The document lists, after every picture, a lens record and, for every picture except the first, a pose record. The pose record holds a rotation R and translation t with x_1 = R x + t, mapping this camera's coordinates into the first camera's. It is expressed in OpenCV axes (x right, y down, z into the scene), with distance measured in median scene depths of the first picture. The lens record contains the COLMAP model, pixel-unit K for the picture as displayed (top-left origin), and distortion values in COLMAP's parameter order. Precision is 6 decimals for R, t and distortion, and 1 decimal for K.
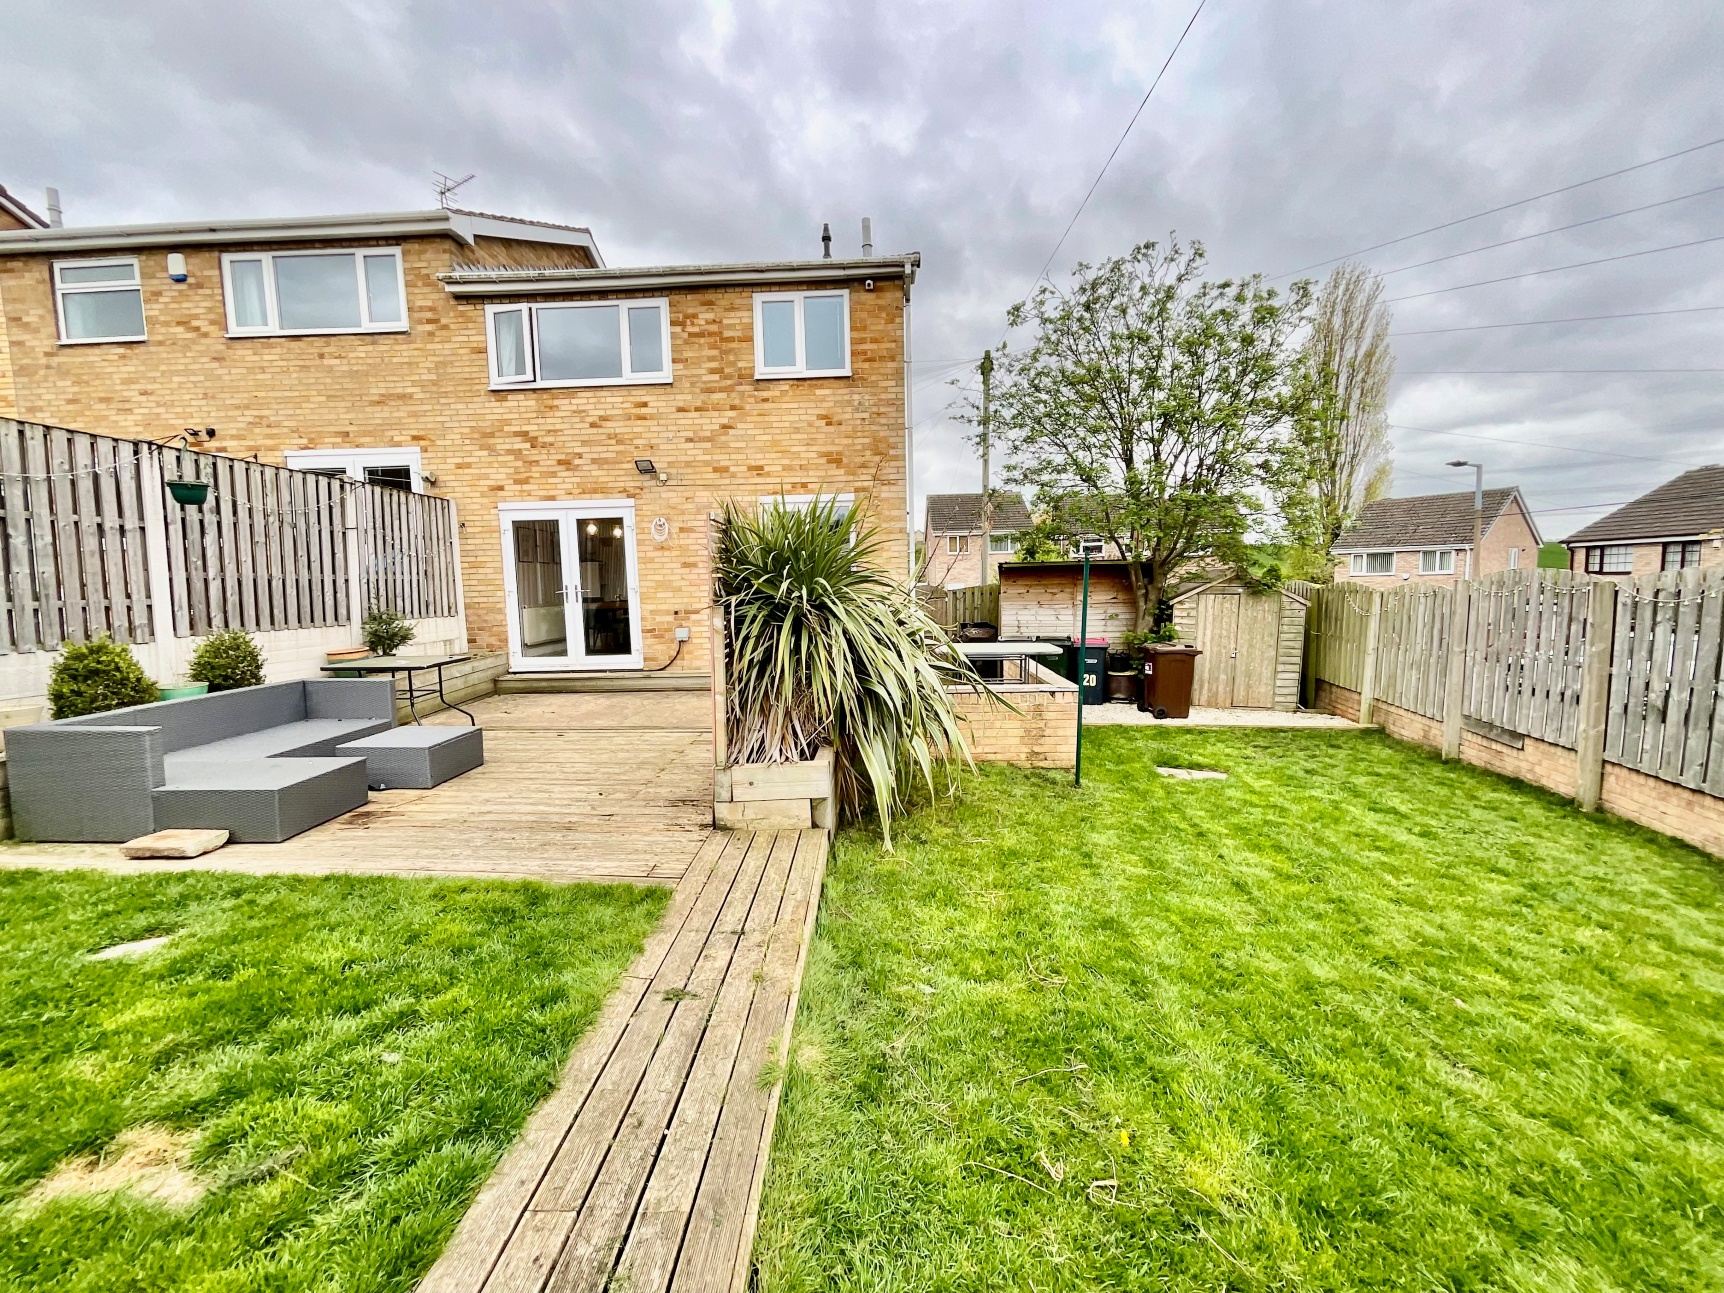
lens RADIAL K [[696.4, 0, 858.1], [0, 696.4, 641.9], [0, 0, 1]] dist [-0.001509, 0.000628]
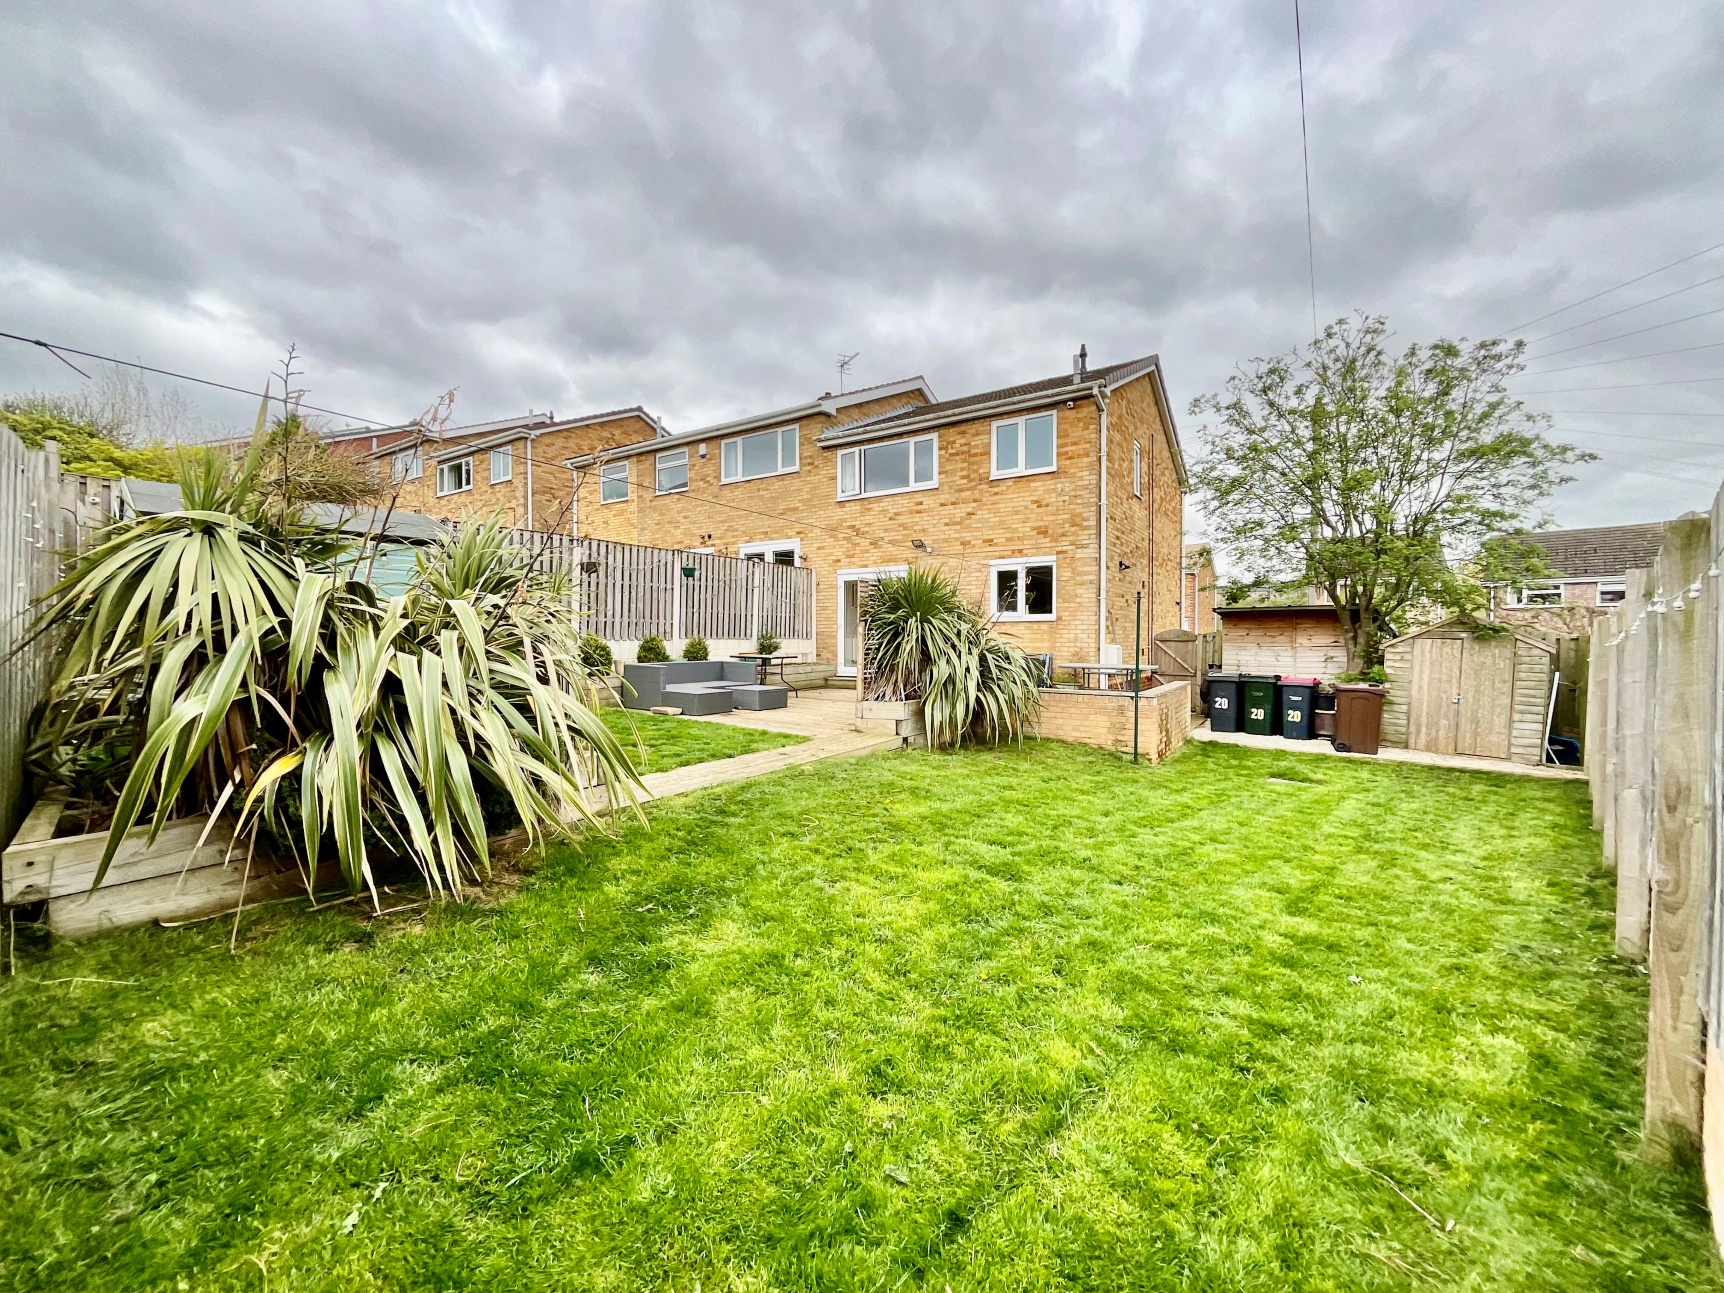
lens RADIAL K [[696.4, 0, 864.0], [0, 696.4, 645.3], [0, 0, 1]] dist [-0.001509, 0.000628]
pose [[0.851494, 0.028153, -0.523607, 0.389987], [-0.065692, 0.996418, -0.053254, 0.056132], [0.520233, 0.079742, 0.850294, -0.328244]]
